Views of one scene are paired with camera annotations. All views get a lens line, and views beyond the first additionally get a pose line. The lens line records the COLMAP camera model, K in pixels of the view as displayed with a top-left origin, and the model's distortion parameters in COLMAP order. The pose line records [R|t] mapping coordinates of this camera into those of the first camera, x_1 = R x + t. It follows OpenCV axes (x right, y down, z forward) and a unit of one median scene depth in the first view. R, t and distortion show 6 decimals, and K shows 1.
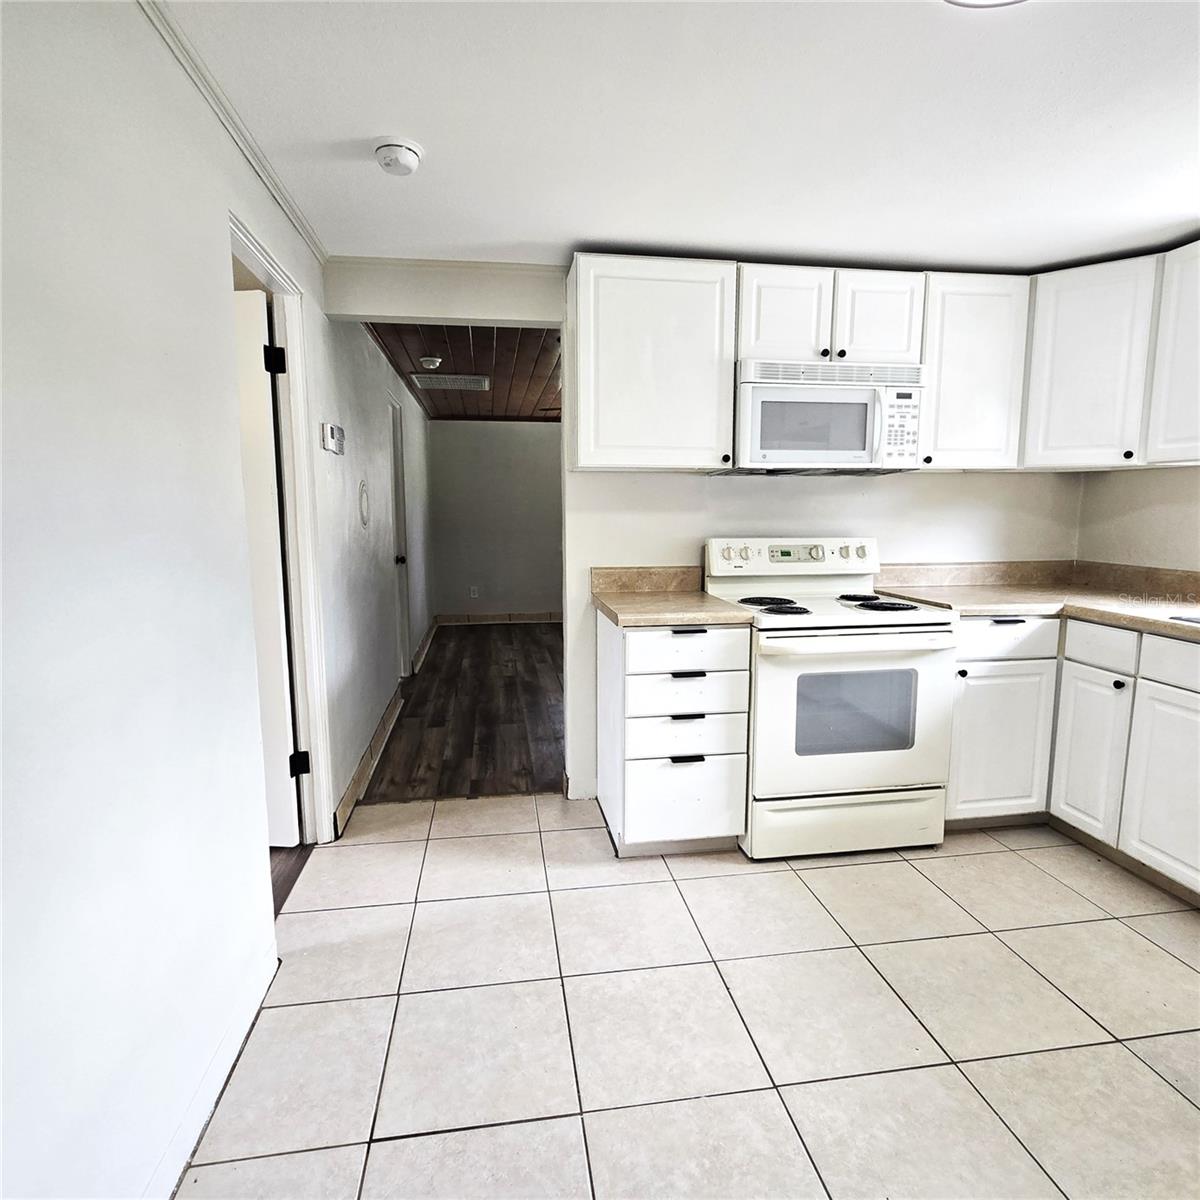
lens RADIAL K [[694.0, 0, 594.7], [0, 694.0, 596.6], [0, 0, 1]] dist [-0.002427, 0.001338]
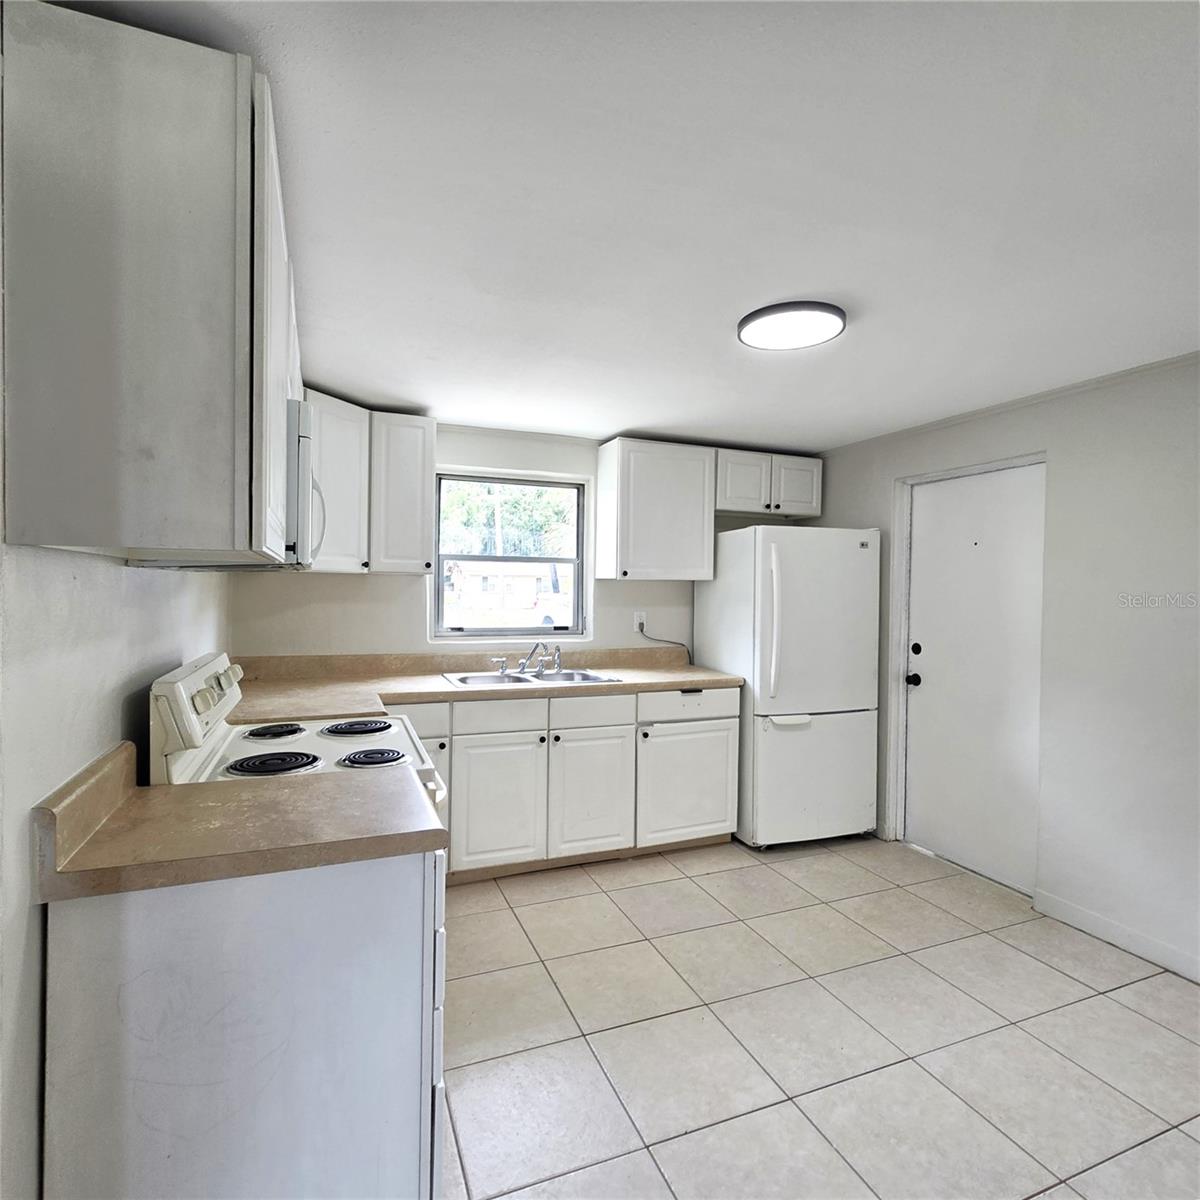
lens RADIAL K [[665.3, 0, 600.0], [0, 665.3, 600.0], [0, 0, 1]] dist [-0.004065, 0.002945]
pose [[-0.239386, -0.016639, 0.970782, -0.460225], [0.109616, 0.992997, 0.044050, -0.148763], [-0.964717, 0.116958, -0.235886, 0.883236]]
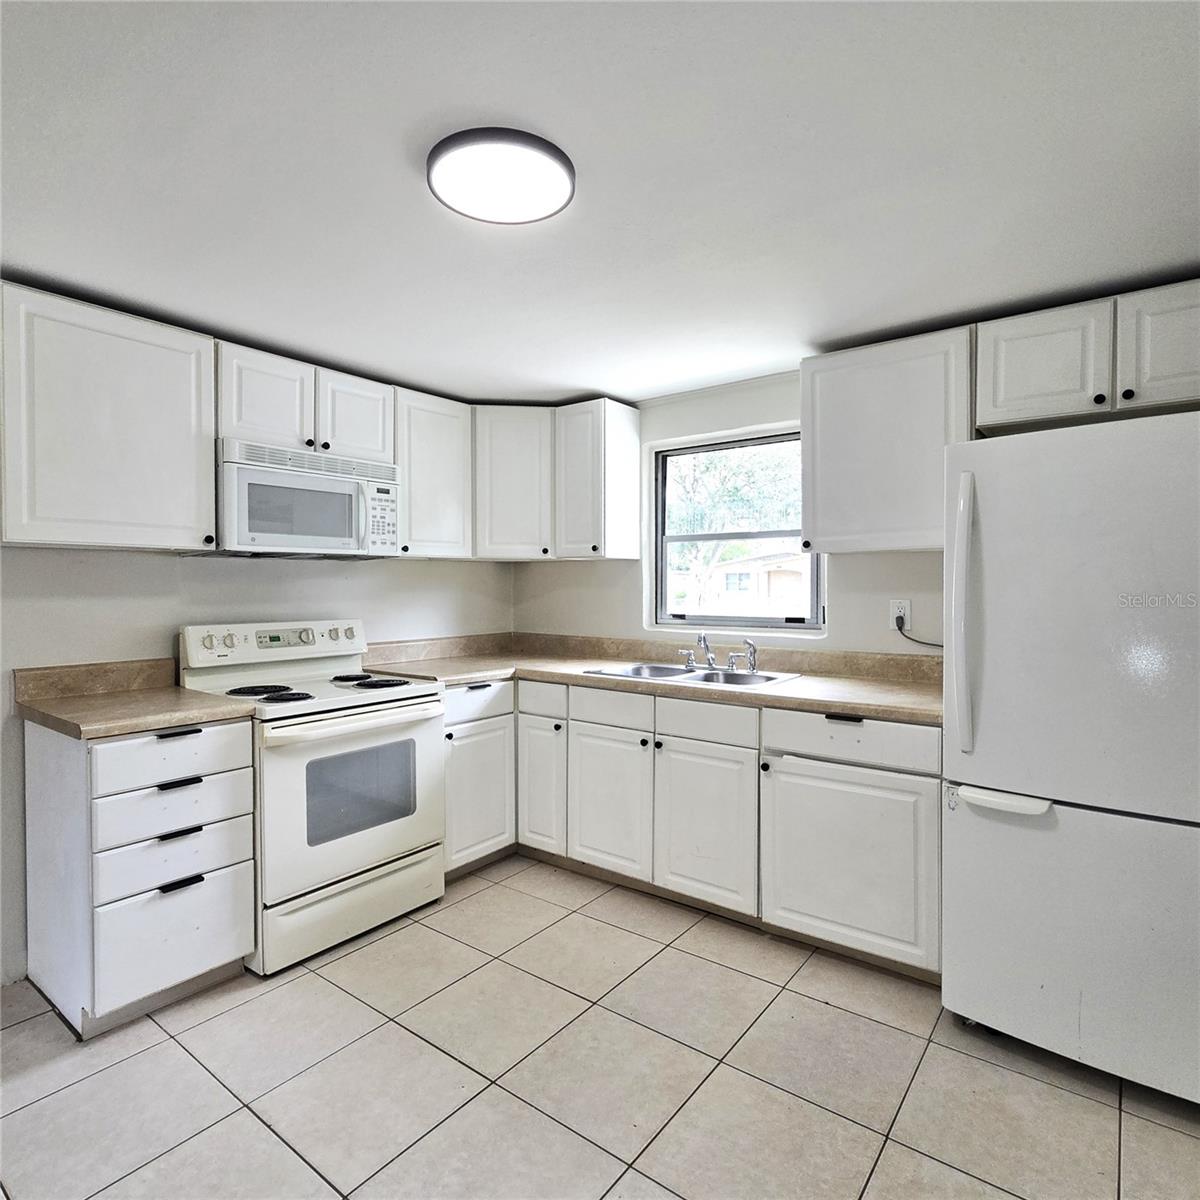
lens RADIAL K [[707.7, 0, 598.0], [0, 707.7, 594.4], [0, 0, 1]] dist [-0.000486, 0.003875]
pose [[0.717986, -0.007477, 0.696017, -0.097385], [0.086412, 0.993164, -0.078470, -0.007976], [-0.690673, 0.116485, 0.713724, -0.022359]]
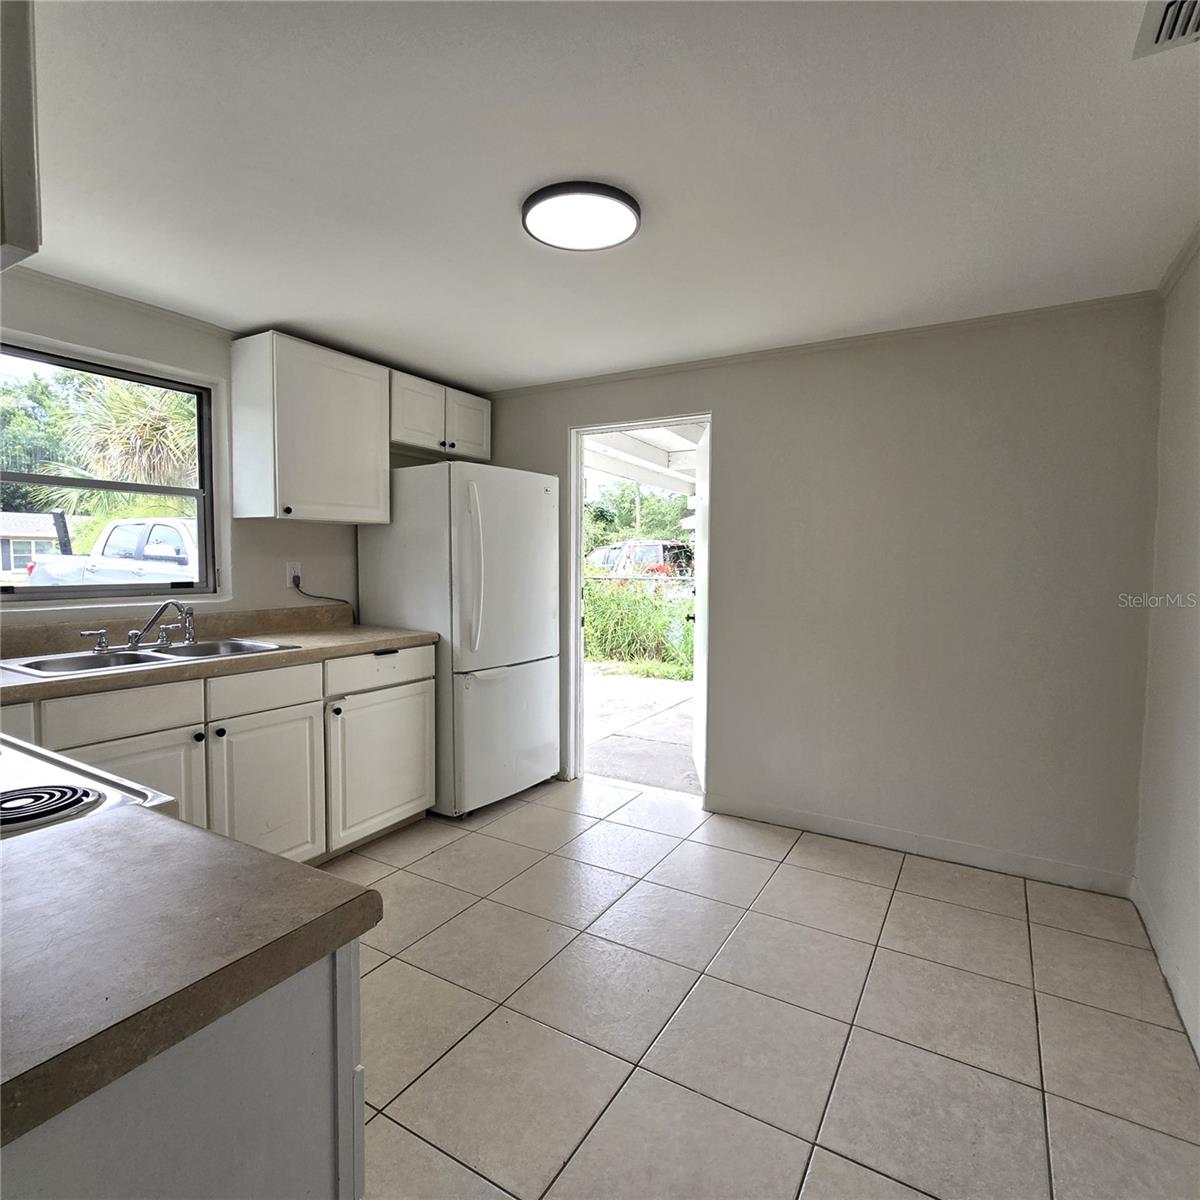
lens RADIAL K [[665.3, 0, 600.0], [0, 665.3, 600.0], [0, 0, 1]] dist [-0.004065, 0.002945]
pose [[-0.776270, -0.040250, 0.629114, -0.201883], [0.073892, 0.985271, 0.154212, -0.122848], [-0.626055, 0.166196, -0.761862, 1.023724]]
